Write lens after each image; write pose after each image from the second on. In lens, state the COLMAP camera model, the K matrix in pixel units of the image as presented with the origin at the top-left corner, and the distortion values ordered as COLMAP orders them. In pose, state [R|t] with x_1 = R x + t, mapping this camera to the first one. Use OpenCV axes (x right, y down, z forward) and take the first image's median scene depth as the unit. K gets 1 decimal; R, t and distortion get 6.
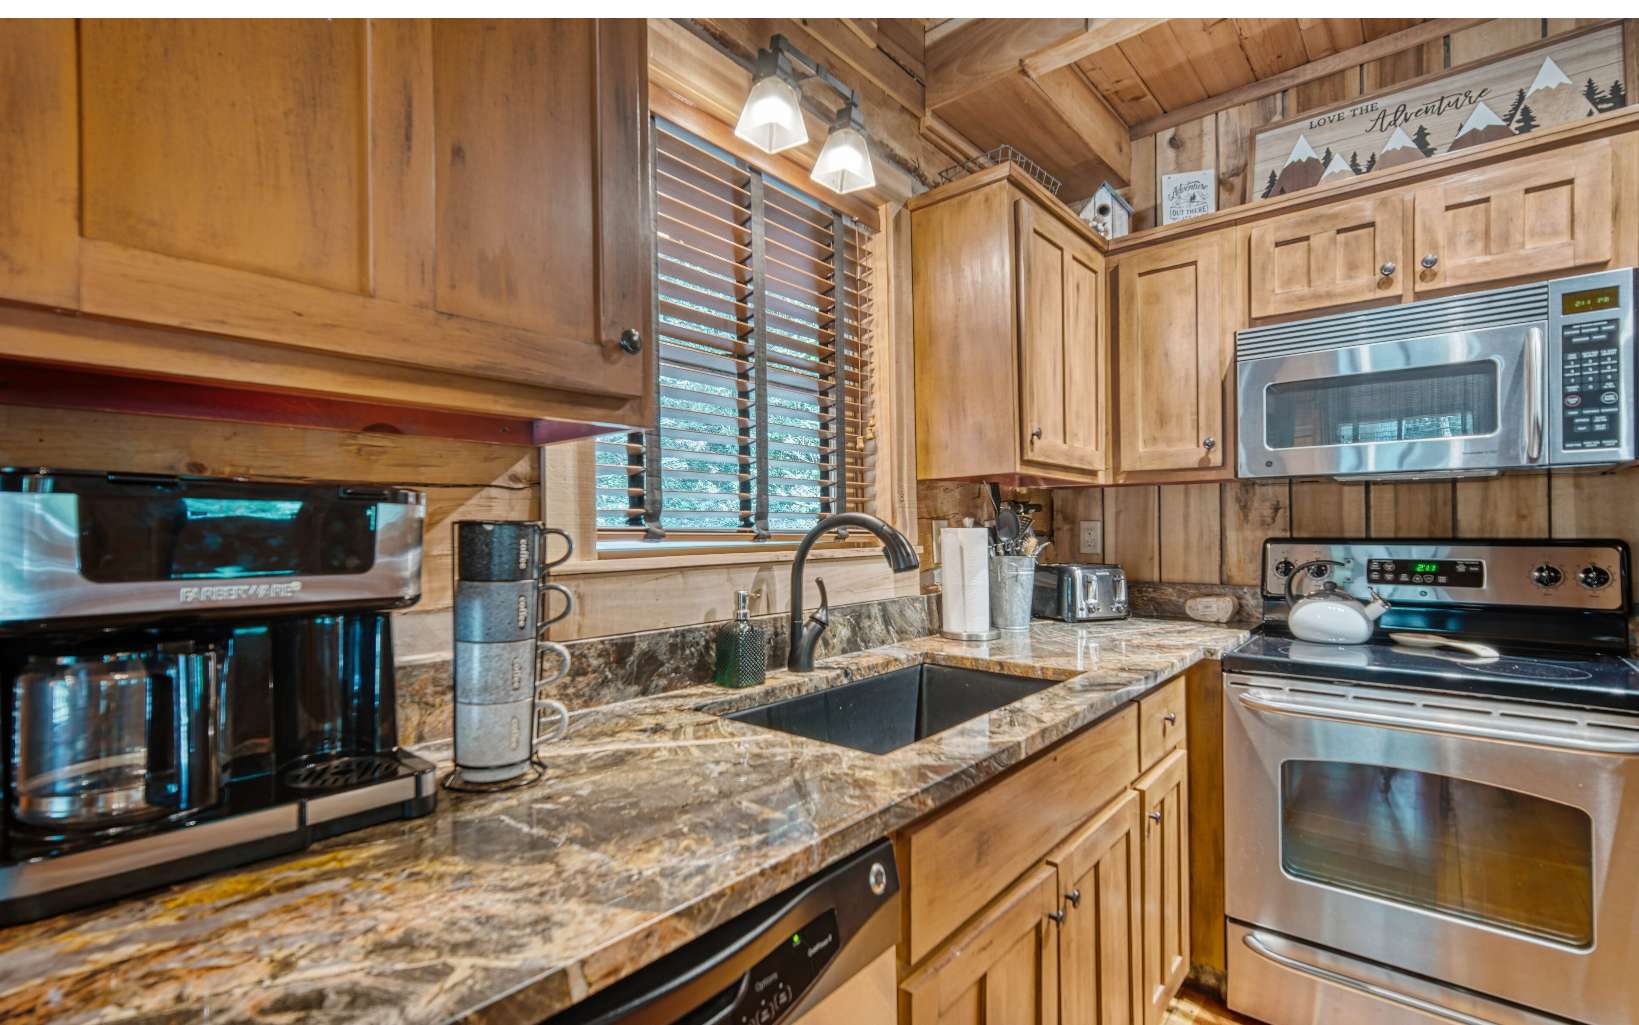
lens RADIAL K [[733.0, 0, 803.3], [0, 733.0, 528.3], [0, 0, 1]] dist [0.002347, -0.001348]
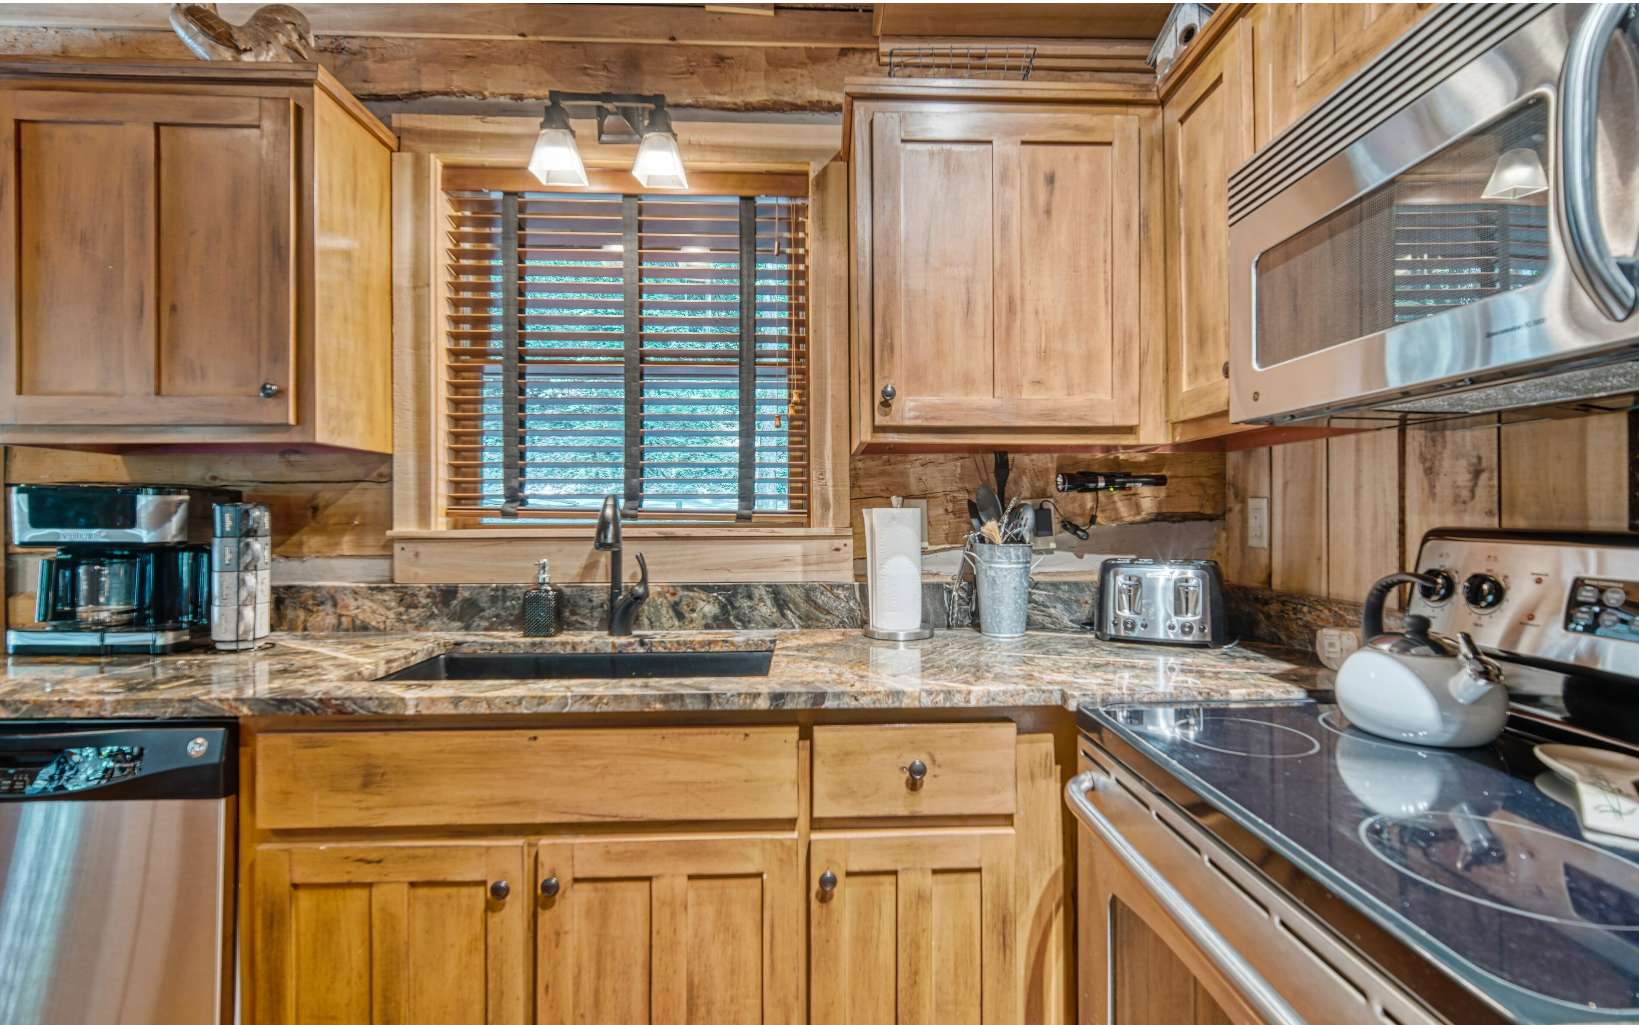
lens RADIAL K [[733.0, 0, 842.9], [0, 733.0, 512.2], [0, 0, 1]] dist [0.002347, -0.001348]
pose [[0.688822, 0.005197, -0.724912, 0.918811], [-0.001462, 0.999982, 0.005780, -0.000743], [0.724929, -0.002922, 0.688818, 0.416736]]
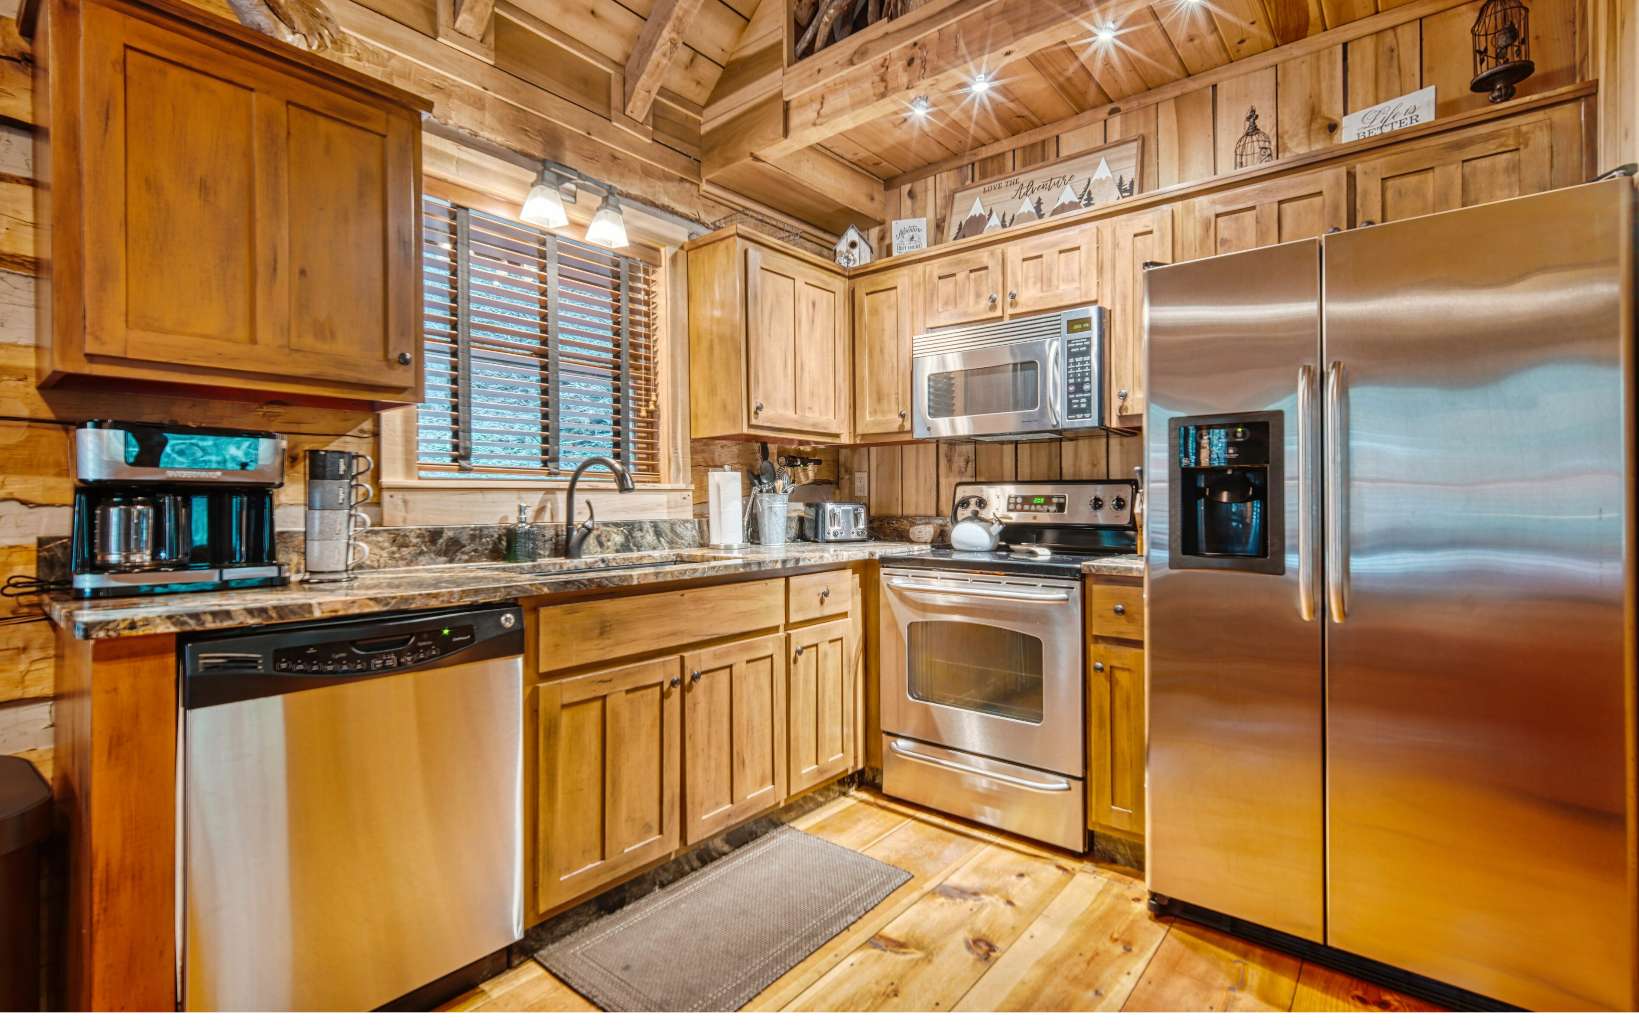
lens RADIAL K [[733.0, 0, 821.9], [0, 733.0, 497.0], [0, 0, 1]] dist [0.002347, -0.001348]
pose [[0.999502, 0.002488, 0.031457, 0.417463], [-0.002422, 0.999995, -0.002142, 0.057612], [-0.031462, 0.002064, 0.999503, -0.502144]]
